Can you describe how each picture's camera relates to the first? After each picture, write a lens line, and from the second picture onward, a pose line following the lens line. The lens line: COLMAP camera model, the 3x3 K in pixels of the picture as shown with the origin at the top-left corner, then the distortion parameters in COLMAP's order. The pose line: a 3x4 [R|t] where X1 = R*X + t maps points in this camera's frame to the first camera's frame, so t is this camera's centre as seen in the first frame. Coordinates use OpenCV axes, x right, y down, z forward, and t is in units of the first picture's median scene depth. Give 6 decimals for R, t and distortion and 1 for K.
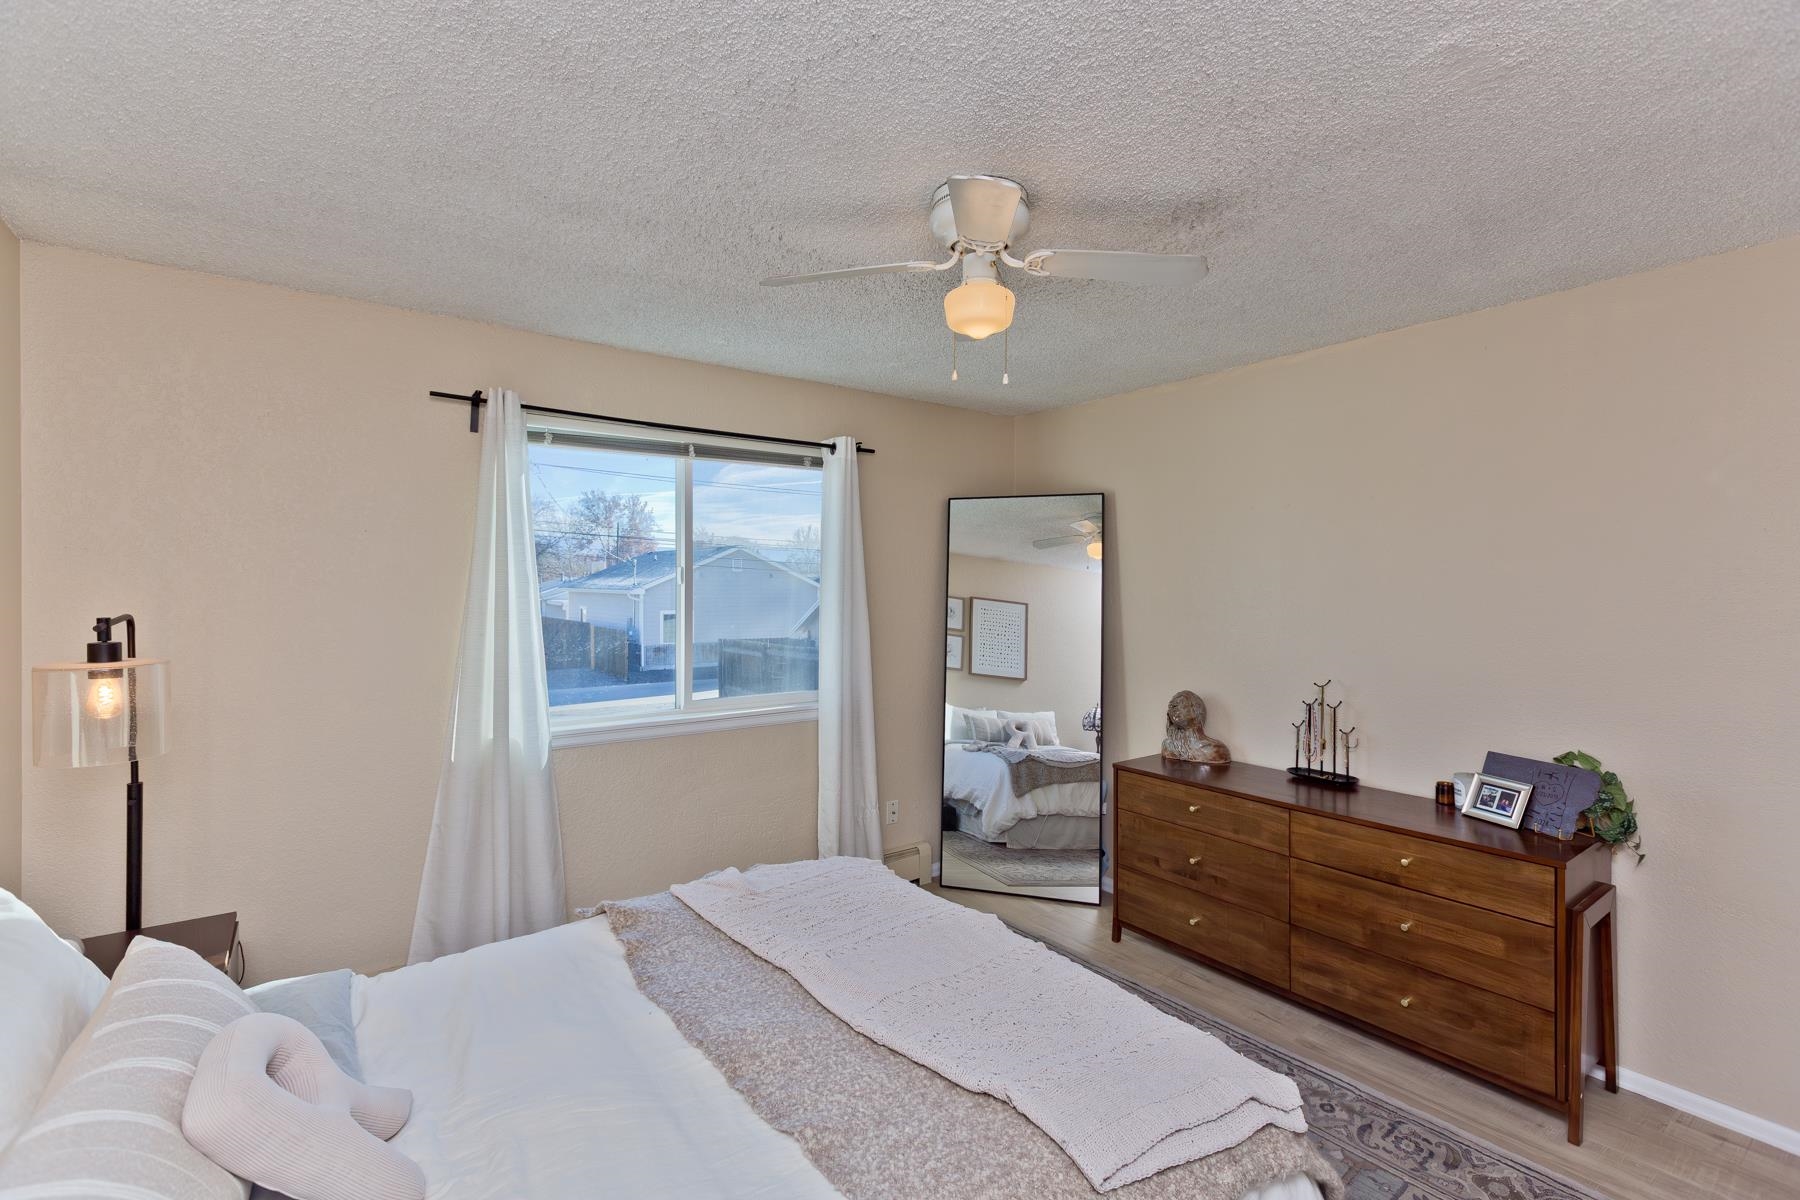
lens RADIAL K [[815.3, 0, 896.1], [0, 815.3, 588.4], [0, 0, 1]] dist [0.001853, 0.000548]
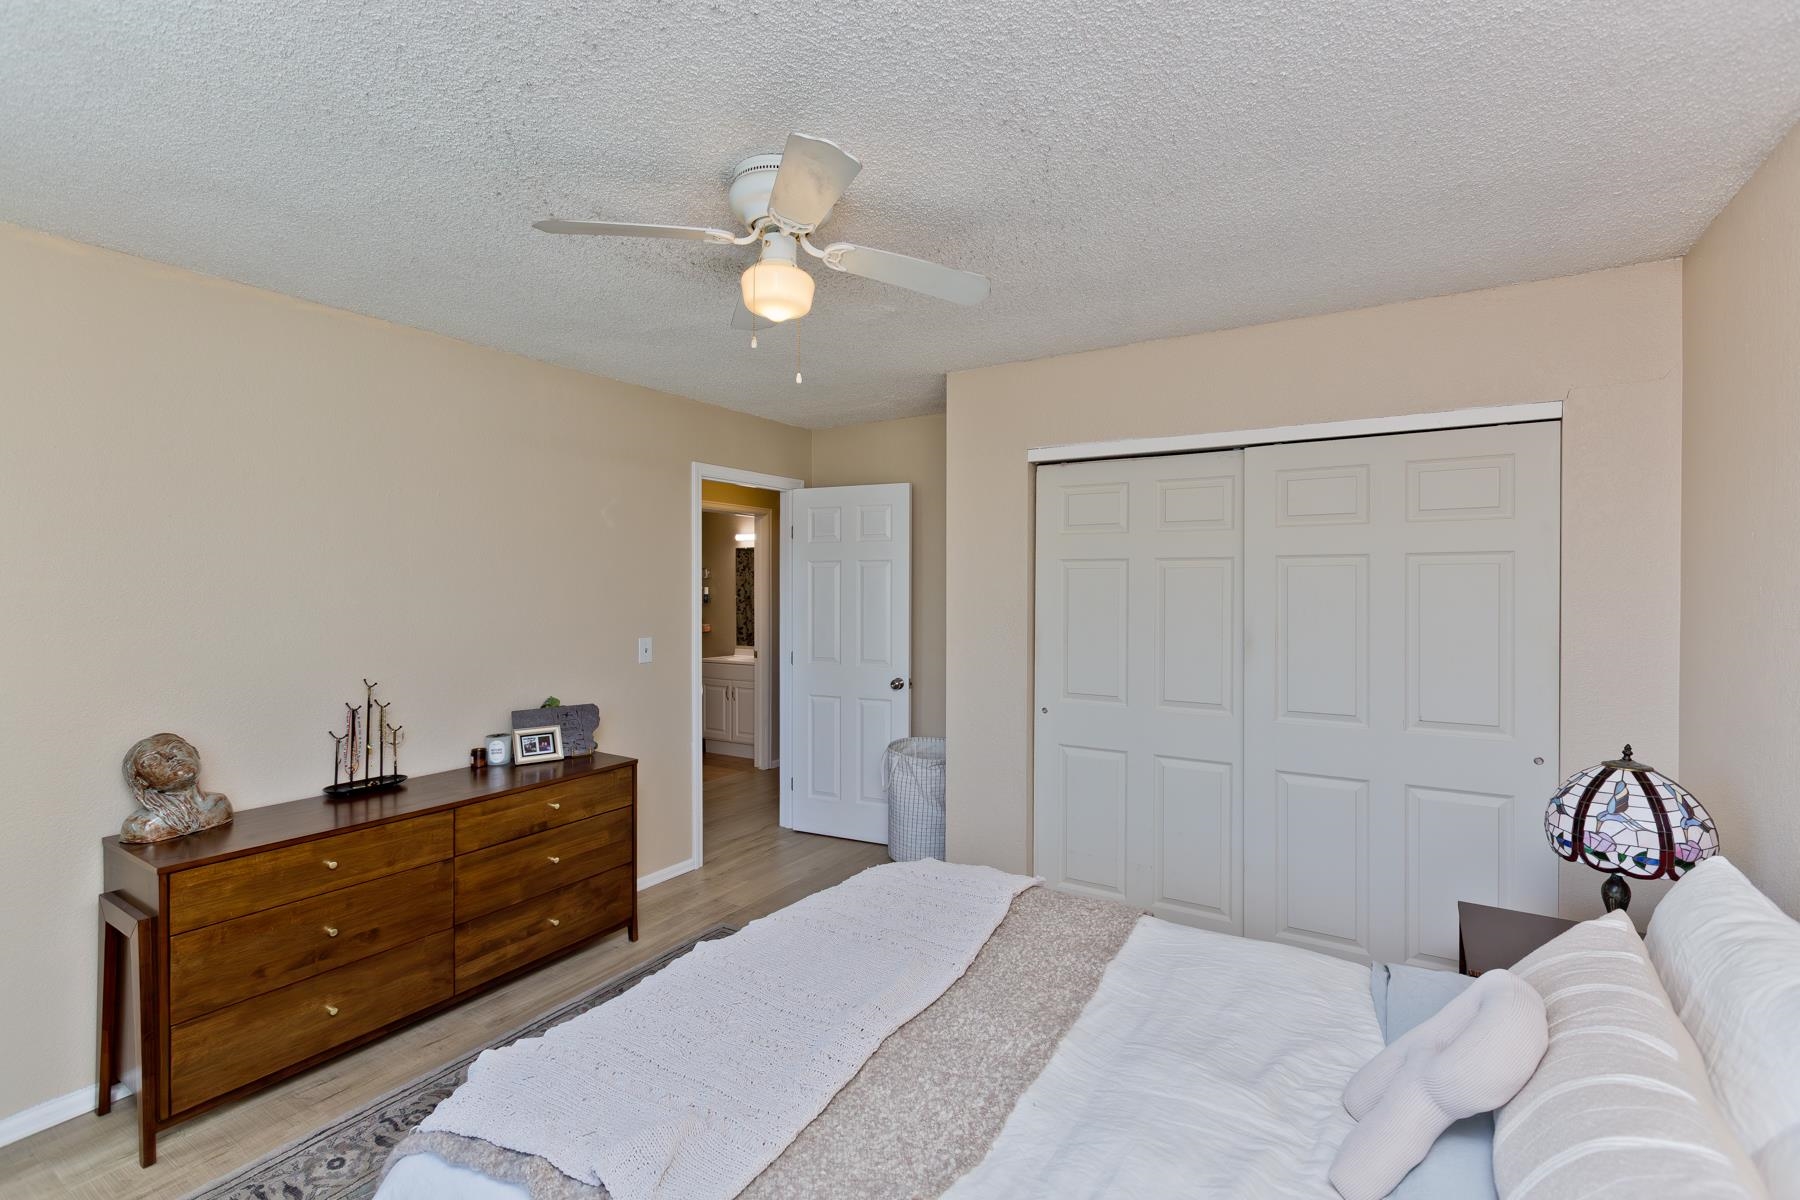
lens RADIAL K [[815.3, 0, 897.8], [0, 815.3, 594.1], [0, 0, 1]] dist [0.001853, 0.000548]
pose [[-0.386414, -0.009513, 0.922276, -0.606238], [0.000172, 0.999946, 0.010387, 0.008295], [-0.922325, 0.004173, -0.386392, 0.888528]]
